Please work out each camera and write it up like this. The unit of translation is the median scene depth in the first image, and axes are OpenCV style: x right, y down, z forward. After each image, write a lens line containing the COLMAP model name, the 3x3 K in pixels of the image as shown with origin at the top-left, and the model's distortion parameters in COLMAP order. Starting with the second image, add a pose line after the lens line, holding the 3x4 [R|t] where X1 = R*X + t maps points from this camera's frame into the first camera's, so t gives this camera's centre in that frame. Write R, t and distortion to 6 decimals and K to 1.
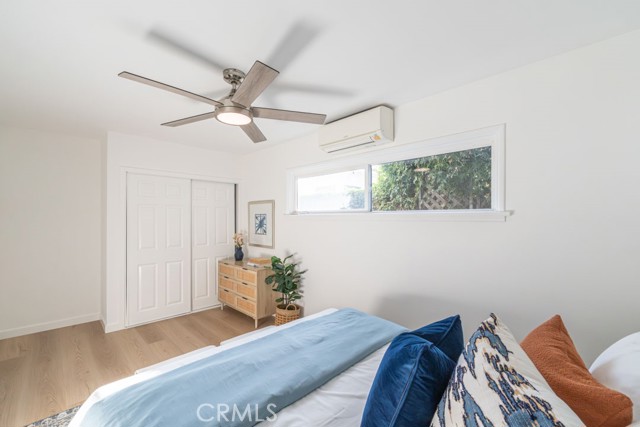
lens RADIAL K [[255.1, 0, 321.5], [0, 255.1, 216.2], [0, 0, 1]] dist [-0.001006, -0.000231]
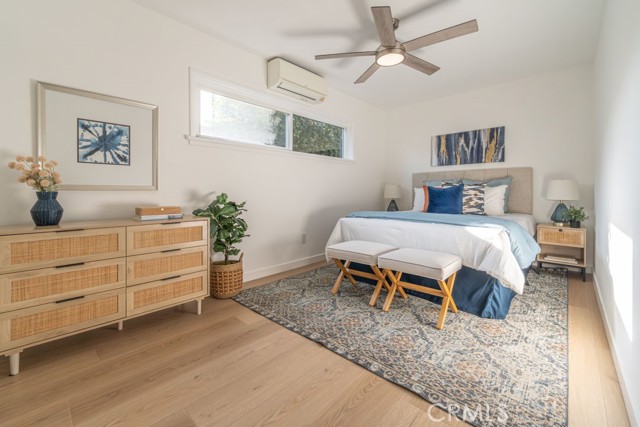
lens RADIAL K [[277.0, 0, 273.2], [0, 277.0, 203.5], [0, 0, 1]] dist [-0.000029, -0.000332]
pose [[0.062915, -0.022205, 0.997772, -0.772951], [-0.004069, 0.999738, 0.022505, 0.137834], [-0.998011, -0.005476, 0.062808, 0.674039]]
